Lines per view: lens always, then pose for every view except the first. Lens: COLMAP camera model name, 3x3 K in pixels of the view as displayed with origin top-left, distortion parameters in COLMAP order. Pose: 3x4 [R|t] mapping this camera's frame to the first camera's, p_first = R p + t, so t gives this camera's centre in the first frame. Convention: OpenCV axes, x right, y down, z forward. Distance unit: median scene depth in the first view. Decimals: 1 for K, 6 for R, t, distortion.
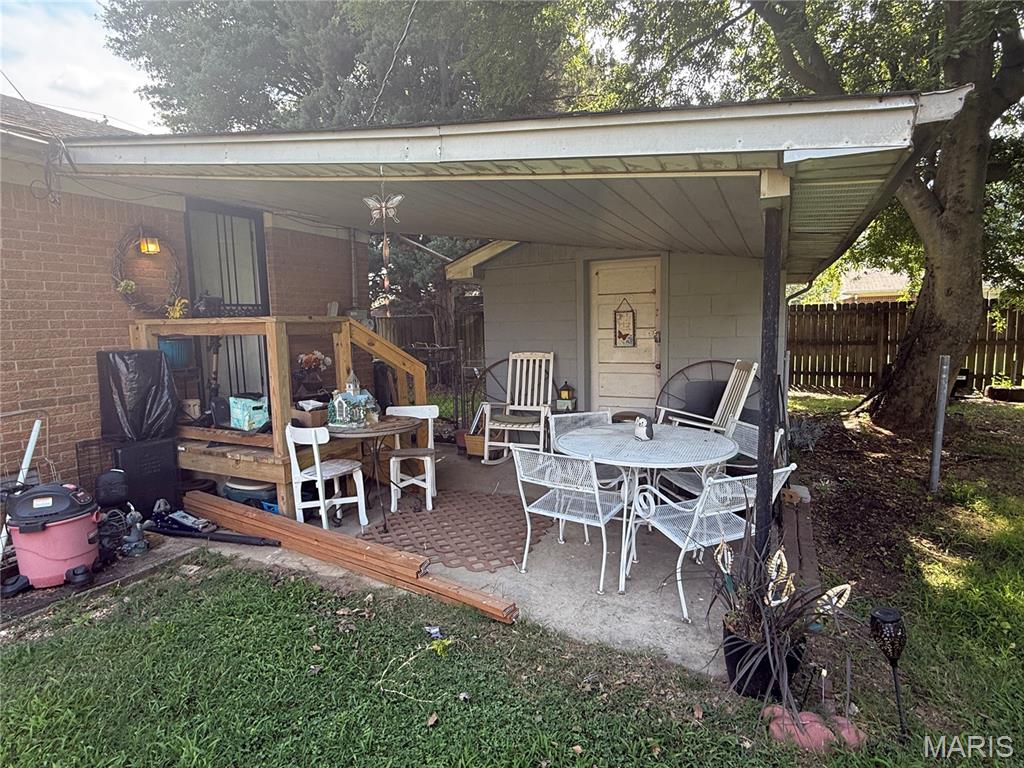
lens RADIAL K [[543.8, 0, 507.9], [0, 543.8, 383.3], [0, 0, 1]] dist [-0.001115, 0.000183]
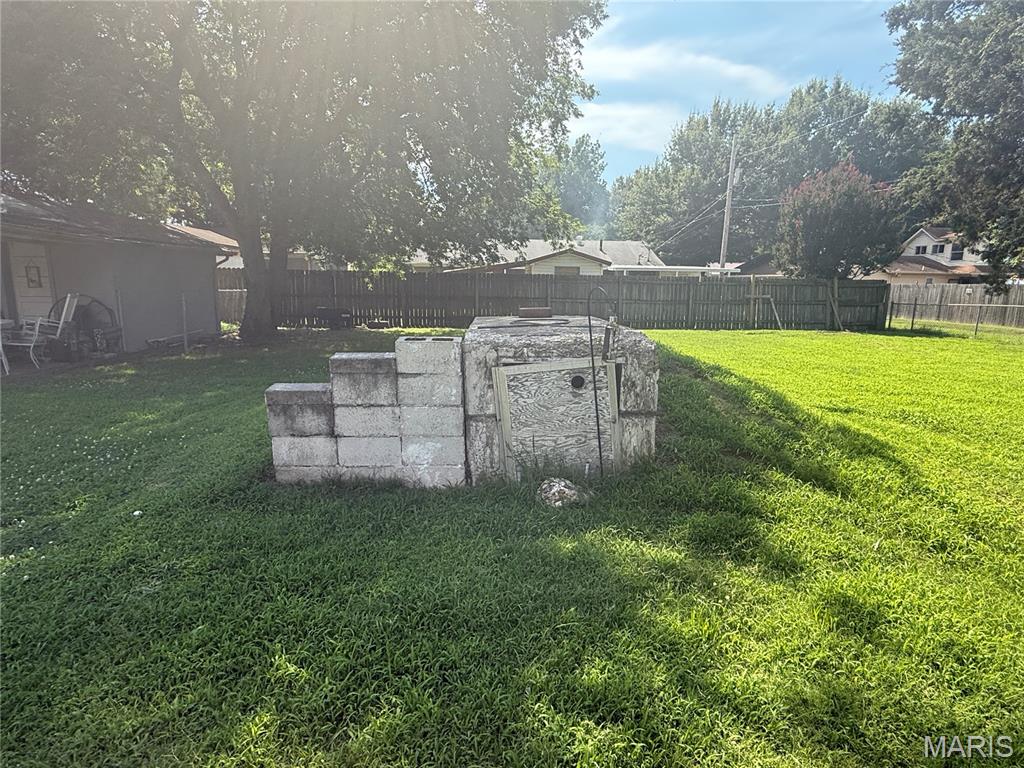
lens RADIAL K [[543.8, 0, 512.4], [0, 543.8, 381.6], [0, 0, 1]] dist [-0.001115, 0.000183]
pose [[0.859136, -0.052848, 0.509011, 0.840064], [0.018345, 0.997195, 0.072569, 0.186388], [-0.511418, -0.053009, 0.857695, -1.769207]]
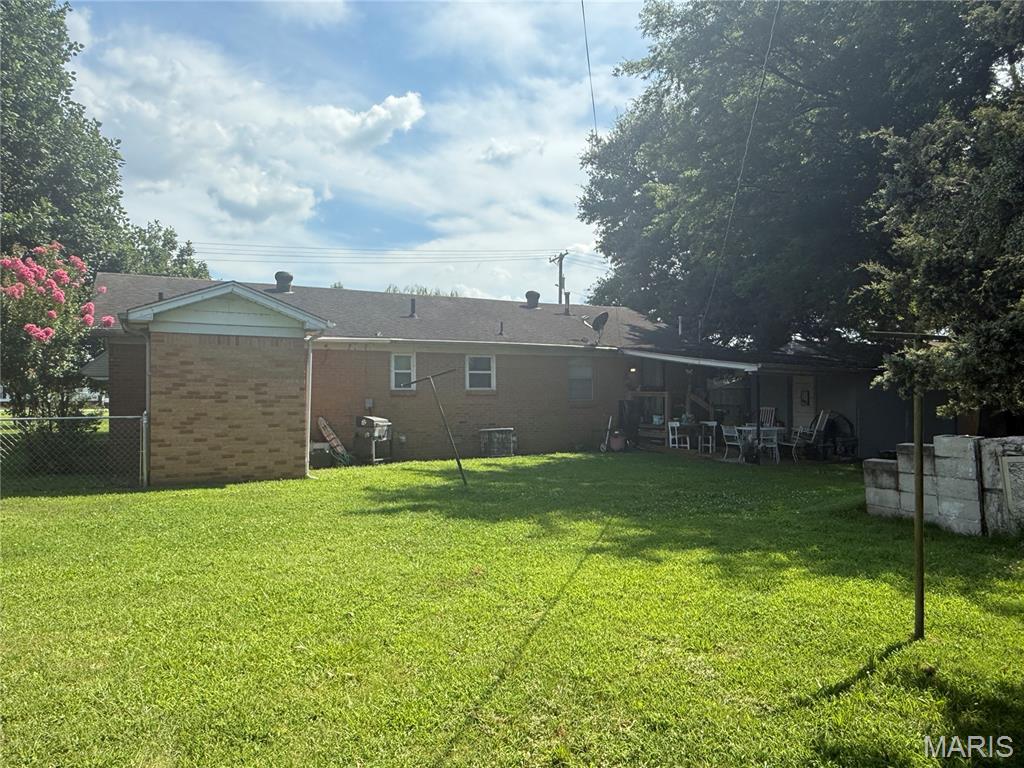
lens RADIAL K [[682.4, 0, 510.3], [0, 682.4, 382.6], [0, 0, 1]] dist [0.003006, 0.000168]
pose [[0.811172, 0.010847, -0.584706, 1.190008], [-0.079765, 0.992536, -0.092247, 0.276703], [0.579342, 0.121467, 0.805983, -2.826464]]
